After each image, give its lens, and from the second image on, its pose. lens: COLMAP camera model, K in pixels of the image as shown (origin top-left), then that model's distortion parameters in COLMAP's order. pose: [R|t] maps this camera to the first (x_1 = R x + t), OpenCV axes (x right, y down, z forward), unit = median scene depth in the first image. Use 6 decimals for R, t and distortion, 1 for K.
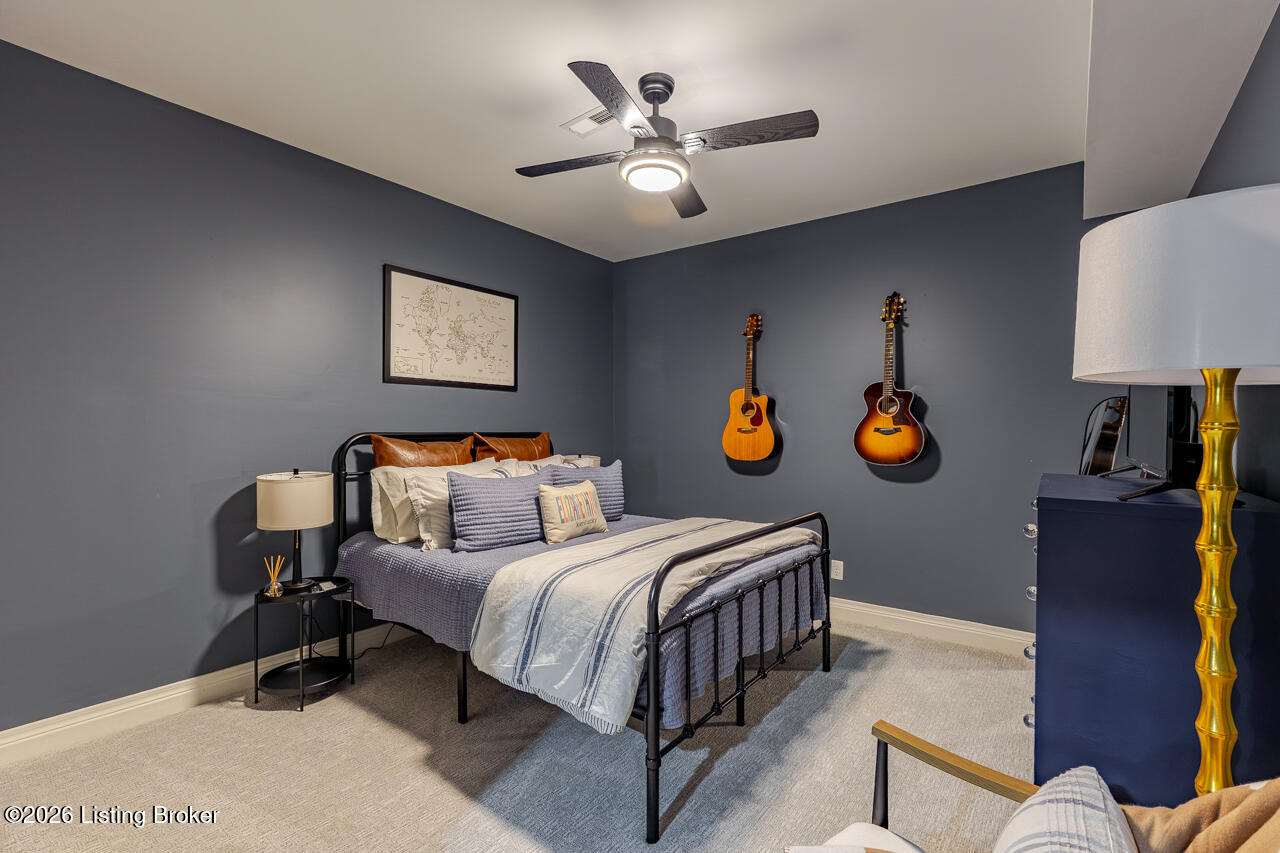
lens RADIAL K [[580.2, 0, 646.3], [0, 580.2, 428.0], [0, 0, 1]] dist [0.004220, -0.000492]
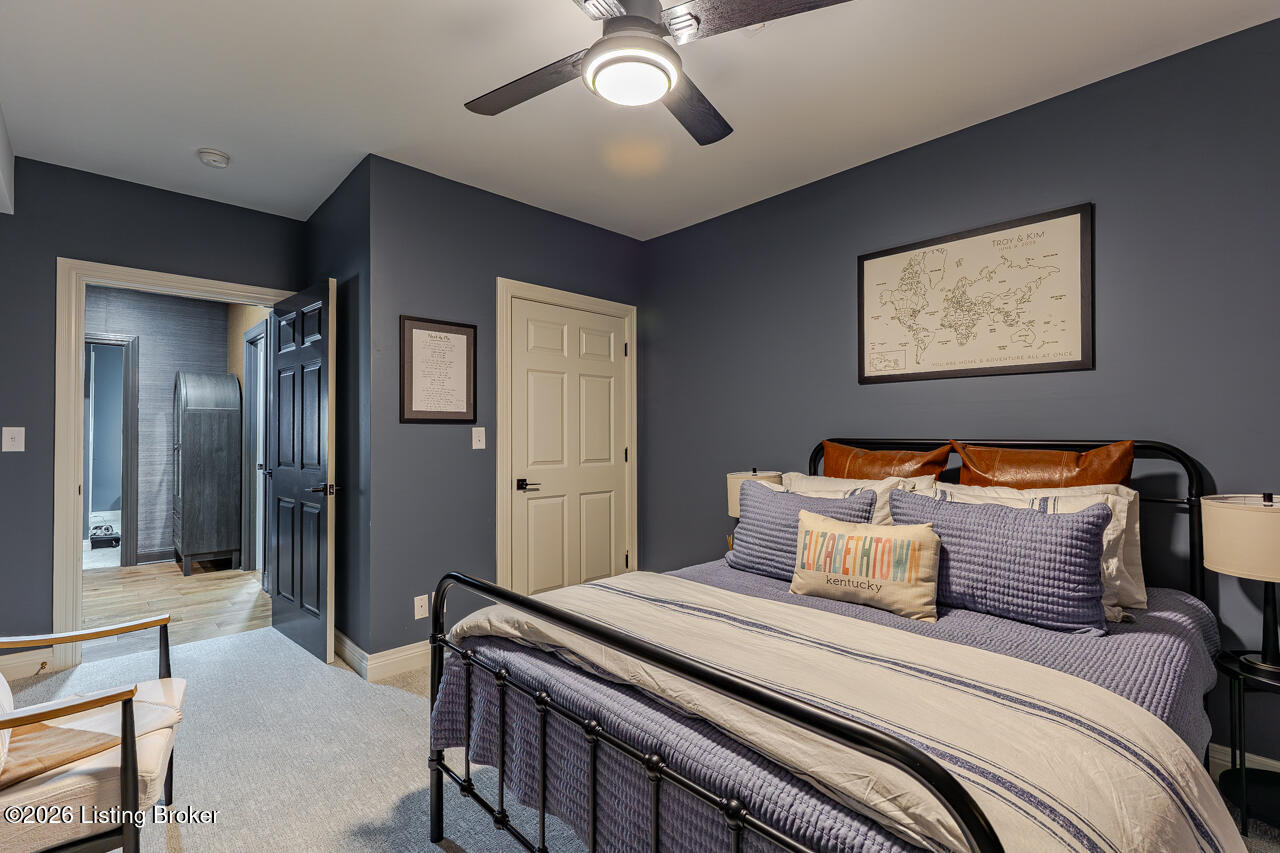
lens RADIAL K [[580.2, 0, 646.3], [0, 580.2, 428.0], [0, 0, 1]] dist [0.004220, -0.000492]
pose [[-0.164025, -0.017991, -0.986292, 0.505117], [-0.003423, 0.999838, -0.017669, 0.007448], [0.986450, 0.000478, -0.164060, 0.814177]]
